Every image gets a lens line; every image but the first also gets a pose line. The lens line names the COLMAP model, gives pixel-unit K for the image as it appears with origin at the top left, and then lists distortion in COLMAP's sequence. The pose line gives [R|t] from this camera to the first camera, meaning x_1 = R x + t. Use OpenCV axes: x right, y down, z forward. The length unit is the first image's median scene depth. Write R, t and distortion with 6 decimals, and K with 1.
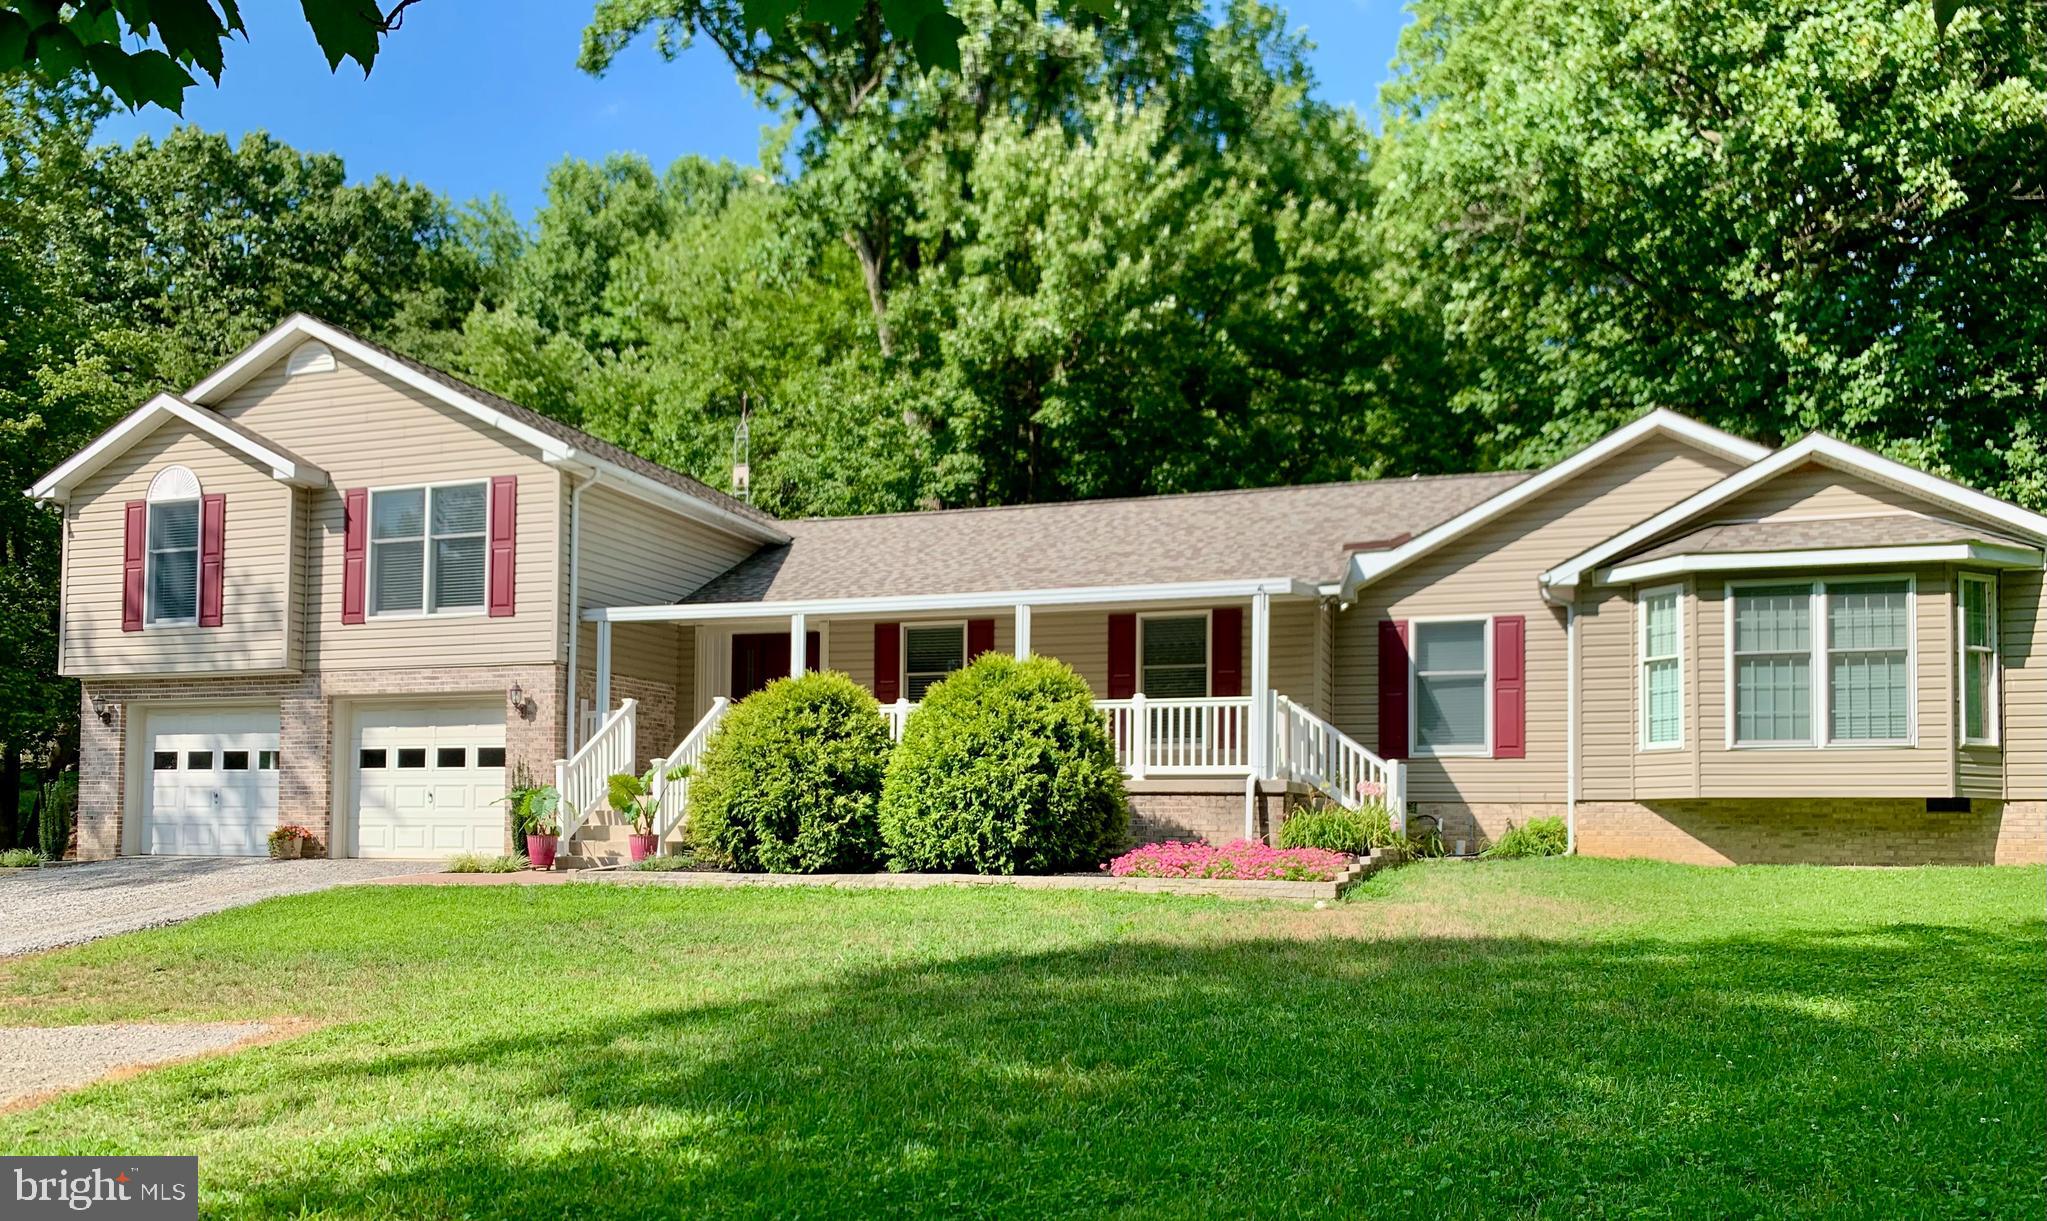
lens RADIAL K [[1508.9, 0, 1021.7], [0, 1508.9, 770.4], [0, 0, 1]] dist [-0.003408, -0.003285]
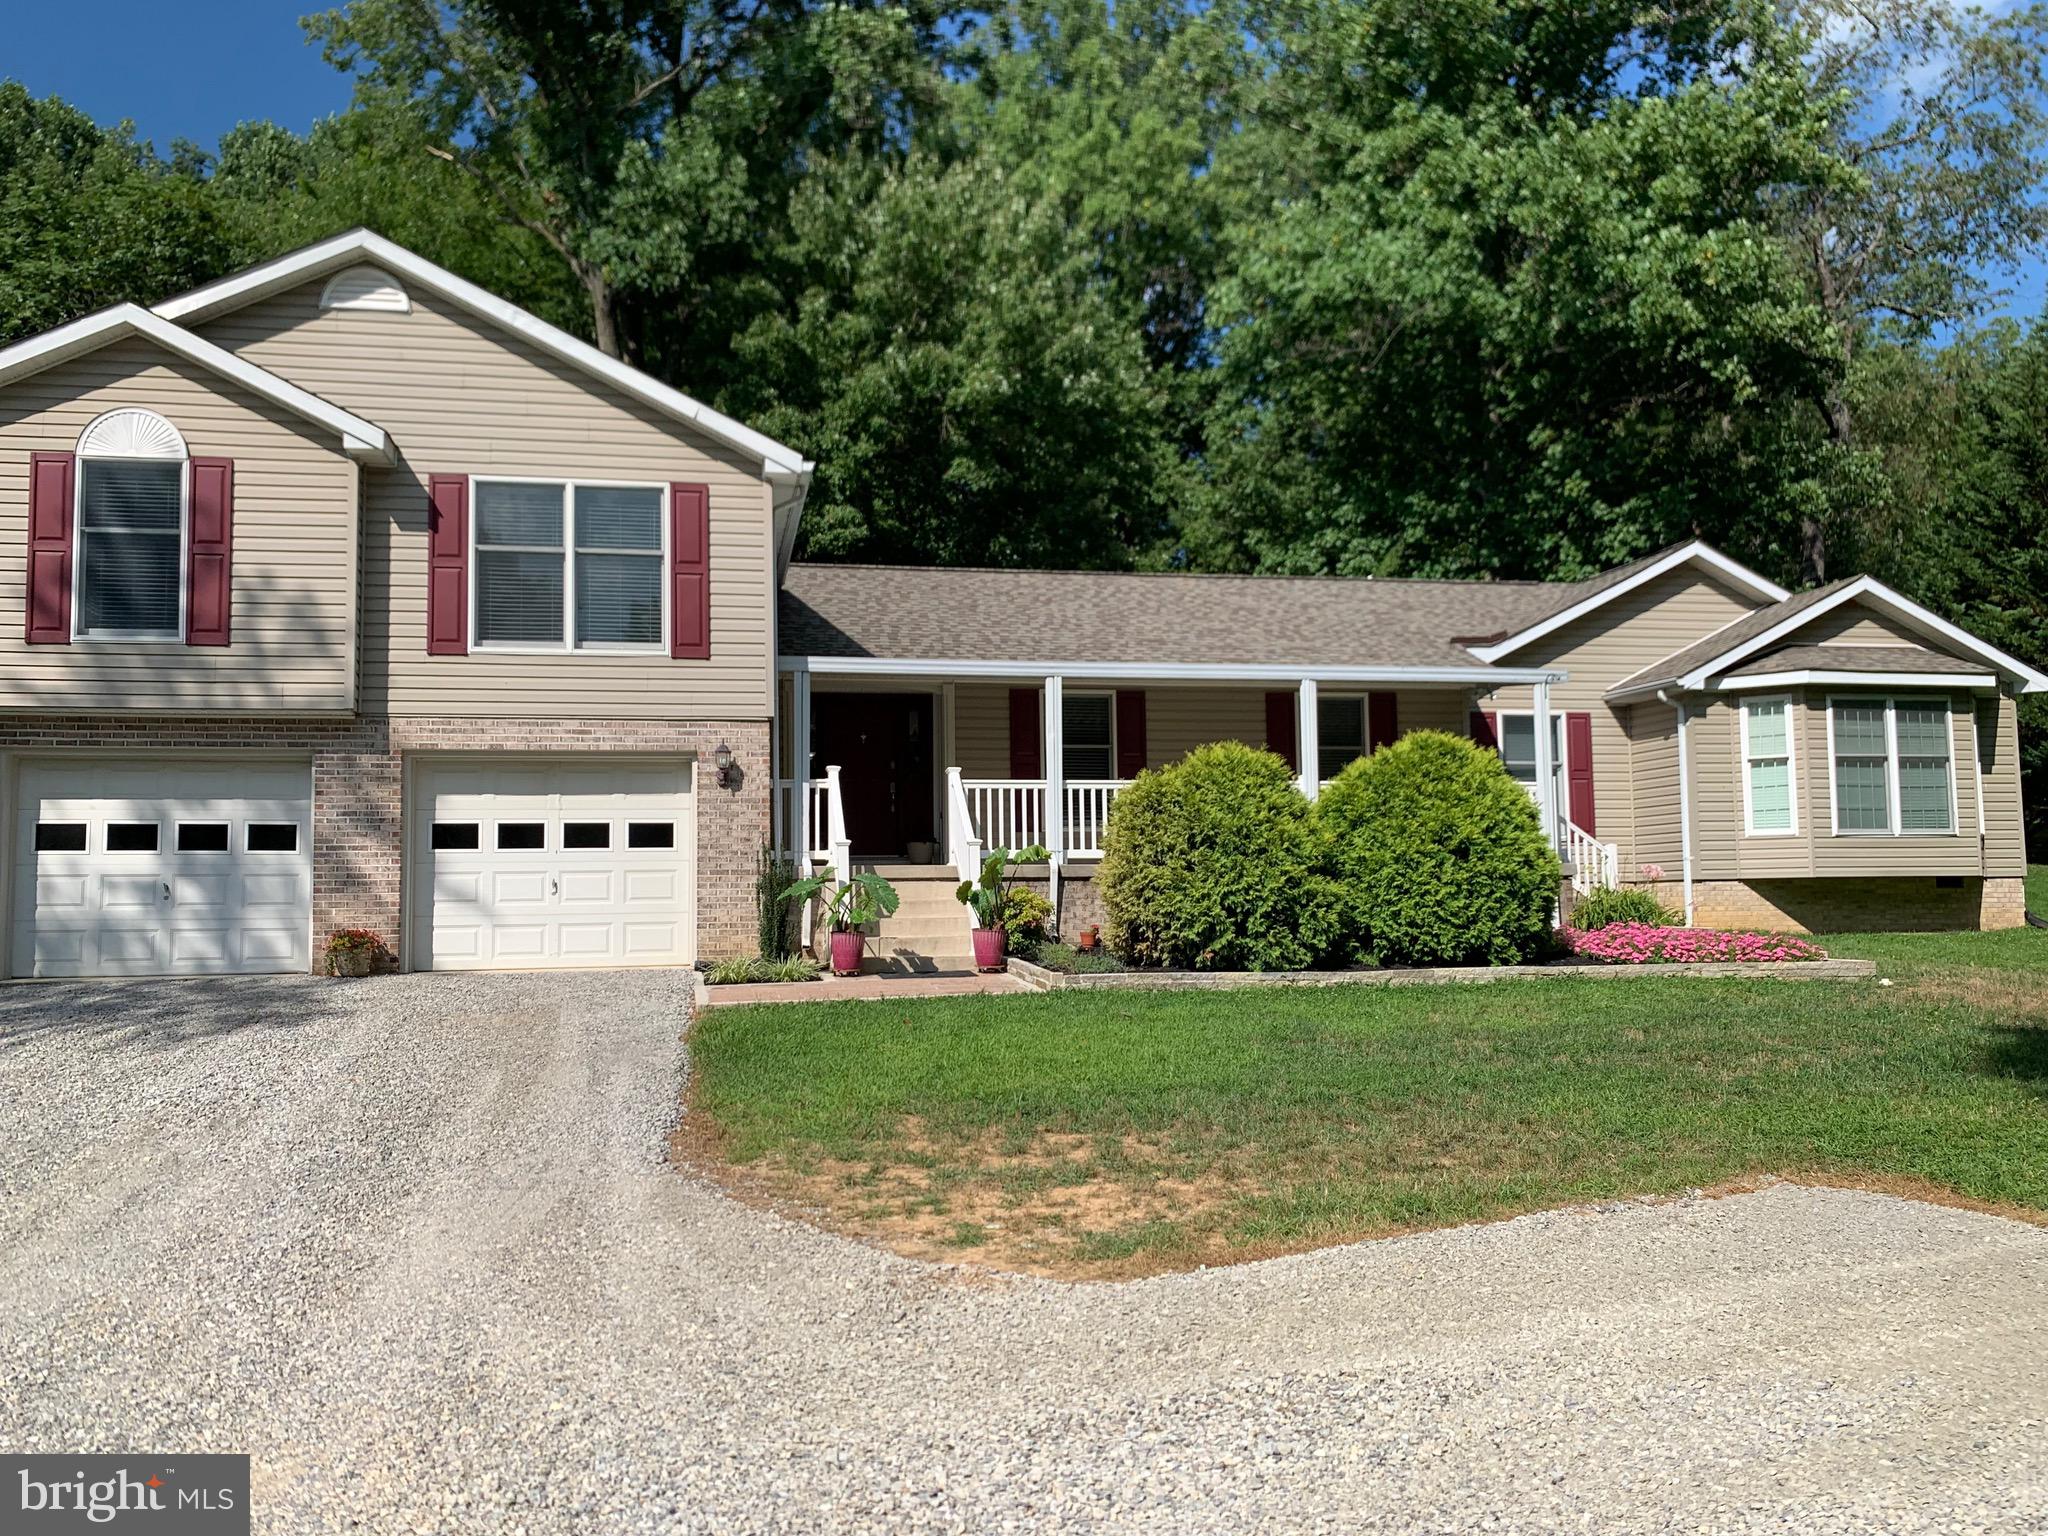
lens RADIAL K [[1549.7, 0, 1016.9], [0, 1549.7, 797.7], [0, 0, 1]] dist [-0.001119, 0.004107]
pose [[0.877294, 0.018229, 0.479608, -0.561979], [-0.000363, 0.999303, -0.037317, 0.001613], [-0.479954, 0.032564, 0.876689, 0.197778]]
